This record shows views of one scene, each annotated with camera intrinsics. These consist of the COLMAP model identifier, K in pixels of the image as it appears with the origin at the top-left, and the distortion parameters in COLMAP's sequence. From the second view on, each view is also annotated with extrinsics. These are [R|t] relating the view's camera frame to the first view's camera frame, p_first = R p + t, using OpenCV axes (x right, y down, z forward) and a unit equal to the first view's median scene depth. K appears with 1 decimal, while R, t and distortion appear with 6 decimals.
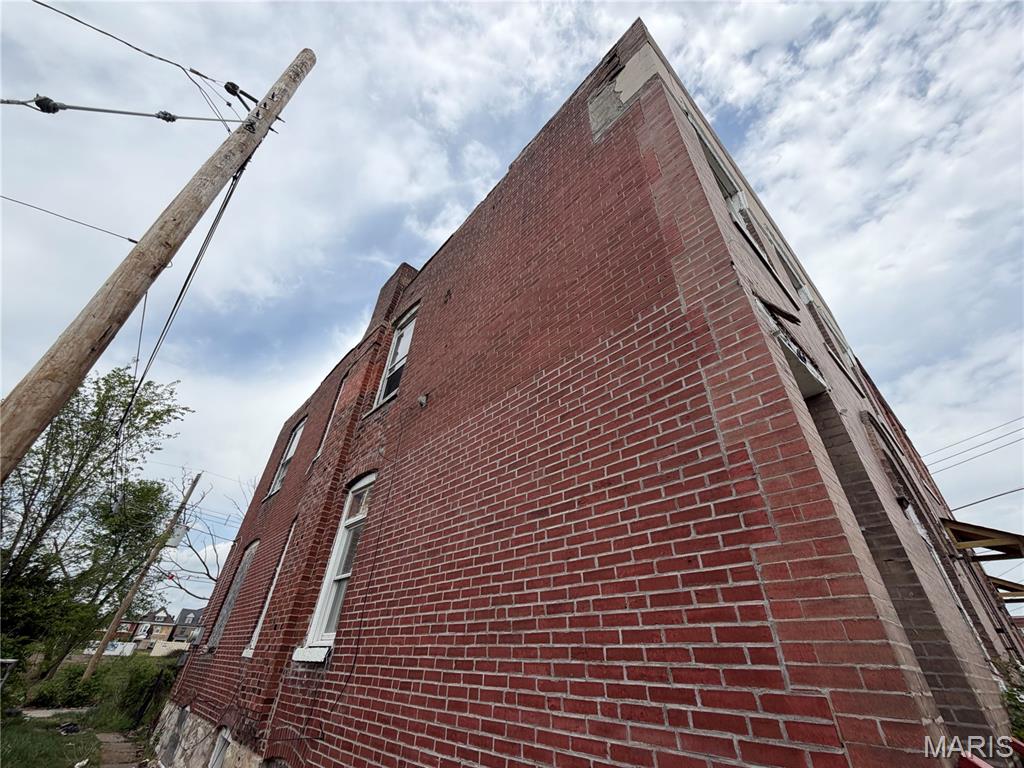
lens RADIAL K [[407.7, 0, 518.5], [0, 407.7, 384.0], [0, 0, 1]] dist [-0.001417, 0.000693]
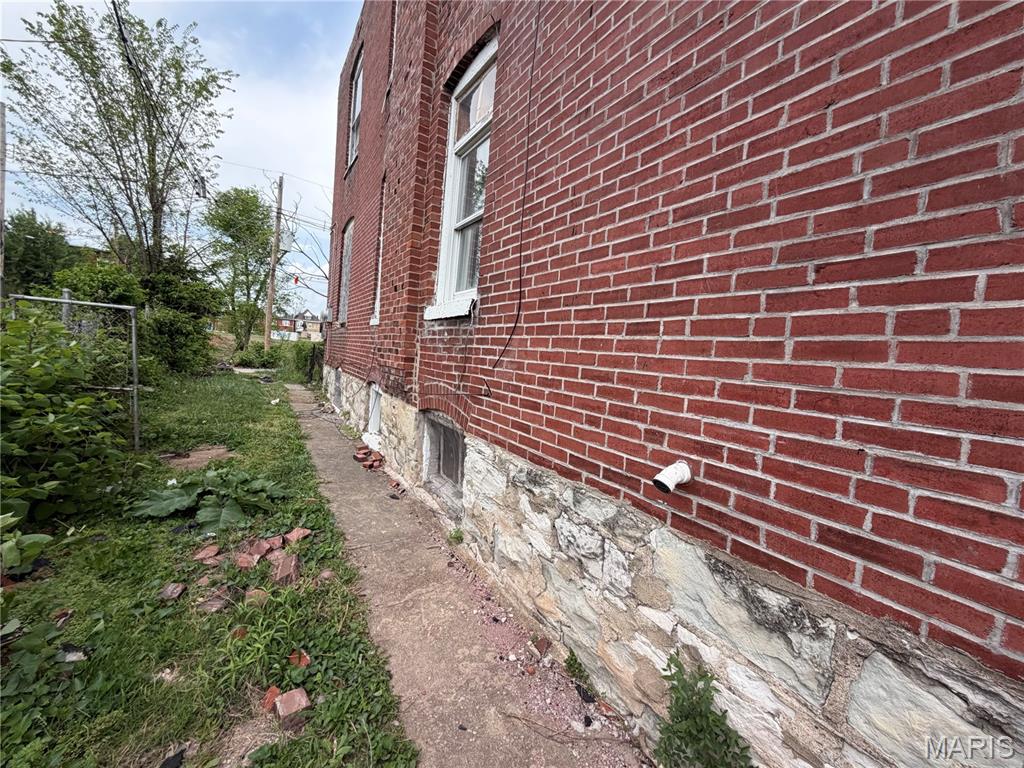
lens RADIAL K [[407.7, 0, 516.3], [0, 407.7, 383.6], [0, 0, 1]] dist [-0.001417, 0.000693]
pose [[0.982183, 0.055330, -0.179598, -0.139072], [0.066639, 0.791032, 0.608135, 0.184421], [0.175716, -0.609268, 0.773251, 0.202993]]
